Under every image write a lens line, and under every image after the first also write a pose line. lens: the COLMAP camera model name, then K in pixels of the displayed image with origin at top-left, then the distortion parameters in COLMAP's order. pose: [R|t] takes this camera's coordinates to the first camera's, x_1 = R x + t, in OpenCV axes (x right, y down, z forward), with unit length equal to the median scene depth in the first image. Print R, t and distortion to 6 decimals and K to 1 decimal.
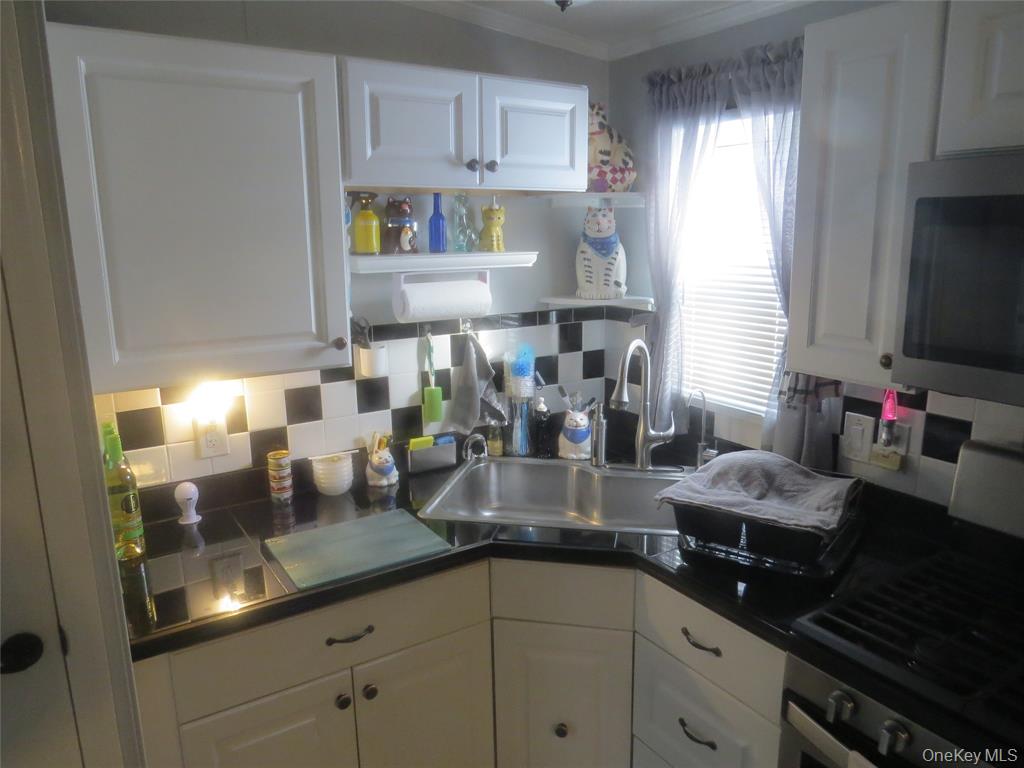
lens RADIAL K [[710.6, 0, 512.0], [0, 710.6, 384.0], [0, 0, 1]] dist [-0.029875, 0.000420]
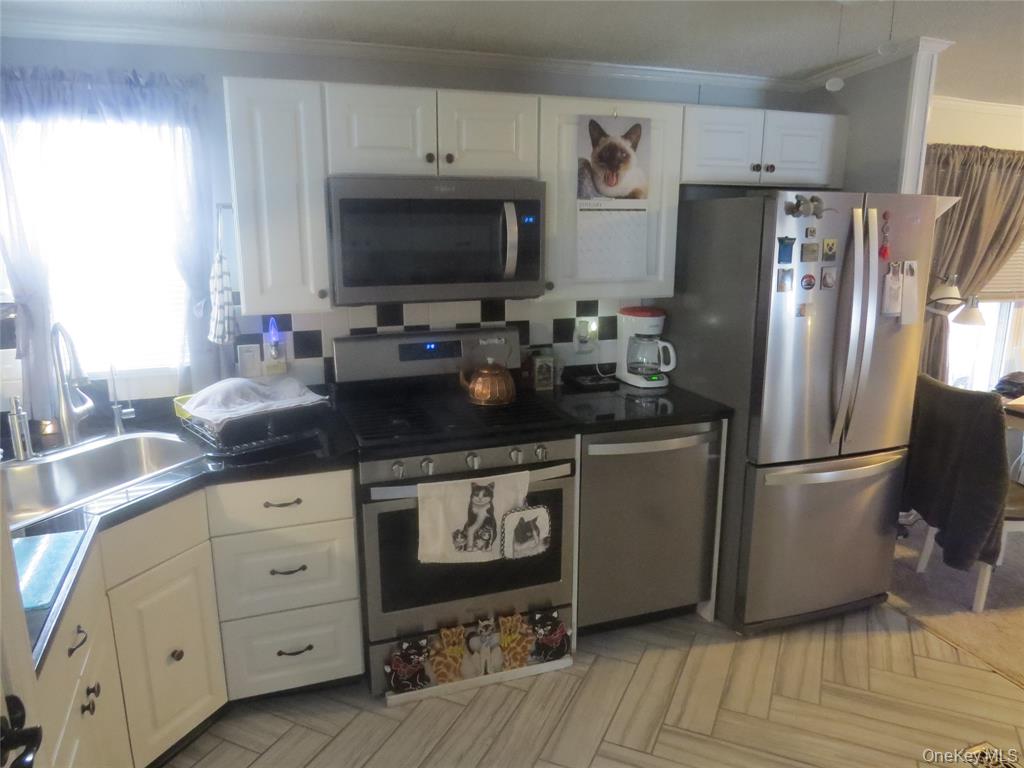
lens RADIAL K [[735.3, 0, 512.0], [0, 735.3, 384.0], [0, 0, 1]] dist [-0.044761, -0.000405]
pose [[0.226496, -0.208738, 0.951382, -0.732675], [0.203366, 0.965373, 0.163393, -0.012322], [-0.952545, 0.156471, 0.261103, 0.096831]]
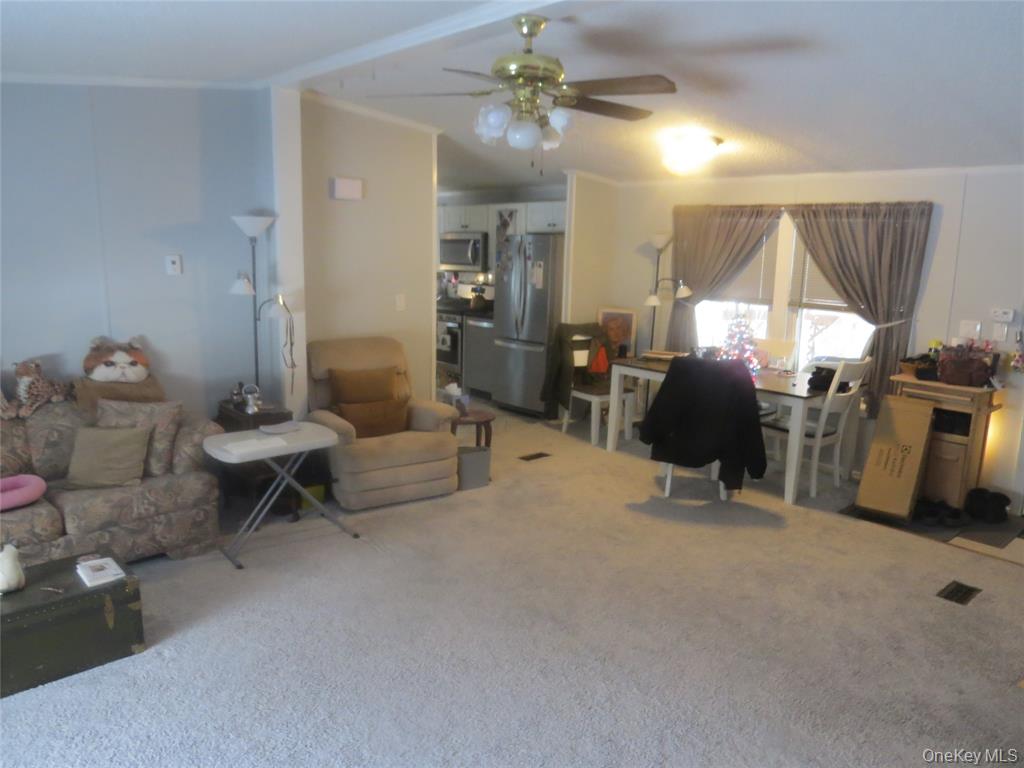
lens RADIAL K [[754.5, 0, 510.6], [0, 754.5, 378.7], [0, 0, 1]] dist [-0.016545, -0.001723]
pose [[0.986106, 0.007935, 0.165926, 0.047572], [0.000093, 0.998832, -0.048315, 0.794557], [-0.166116, 0.047659, 0.984954, -3.446171]]
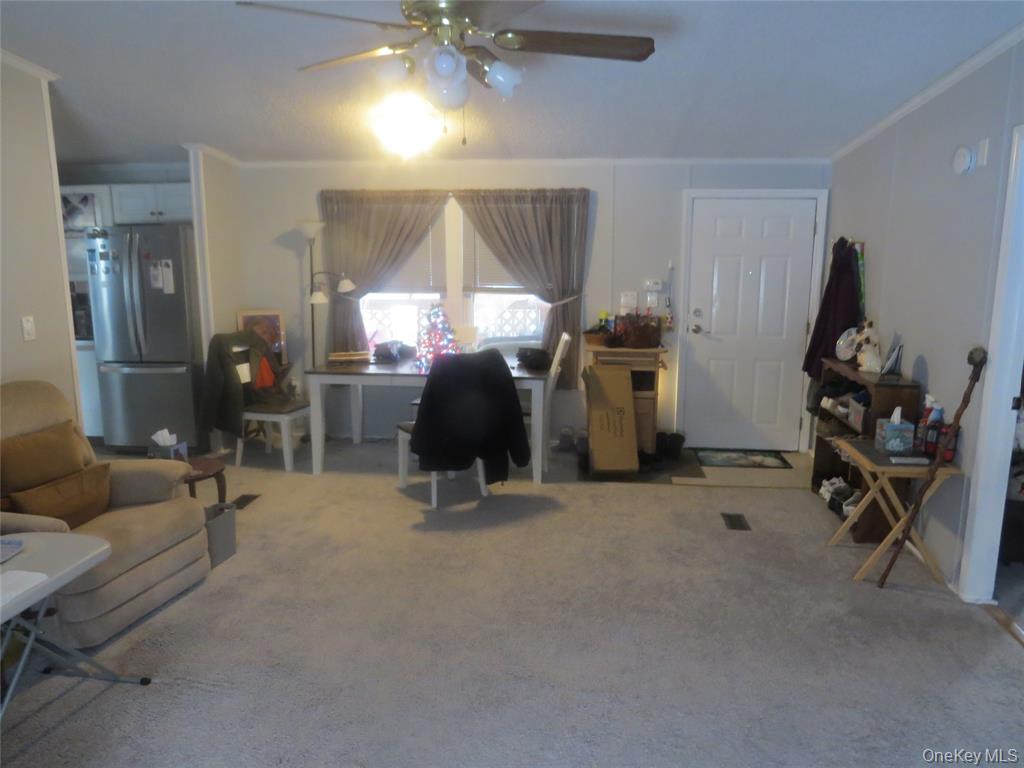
lens RADIAL K [[754.5, 0, 510.6], [0, 754.5, 378.7], [0, 0, 1]] dist [-0.016545, -0.001723]
pose [[0.636484, -0.127865, 0.760617, -0.546244], [0.168422, 0.985405, 0.024717, 0.666532], [-0.752676, 0.112373, 0.648730, -2.784316]]
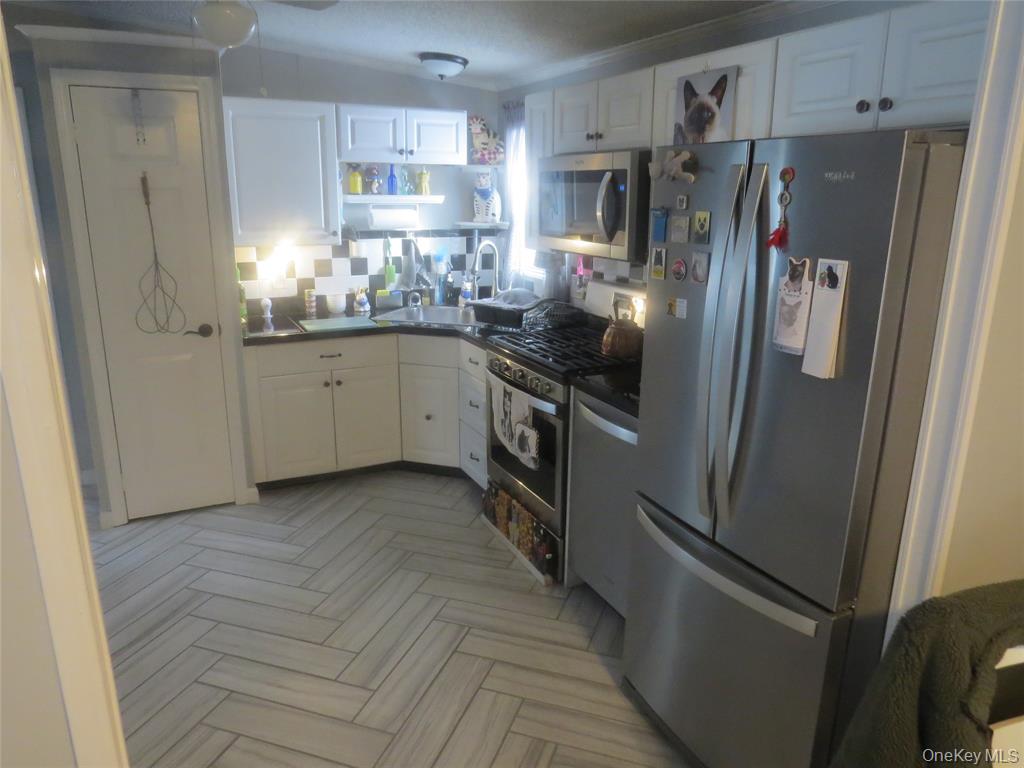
lens RADIAL K [[735.1, 0, 516.0], [0, 735.1, 381.5], [0, 0, 1]] dist [-0.006040, -0.001333]
pose [[0.992597, 0.050465, -0.110472, 0.491846], [-0.046029, 0.998042, 0.042347, 0.233250], [0.112393, -0.036949, 0.992977, -1.019194]]
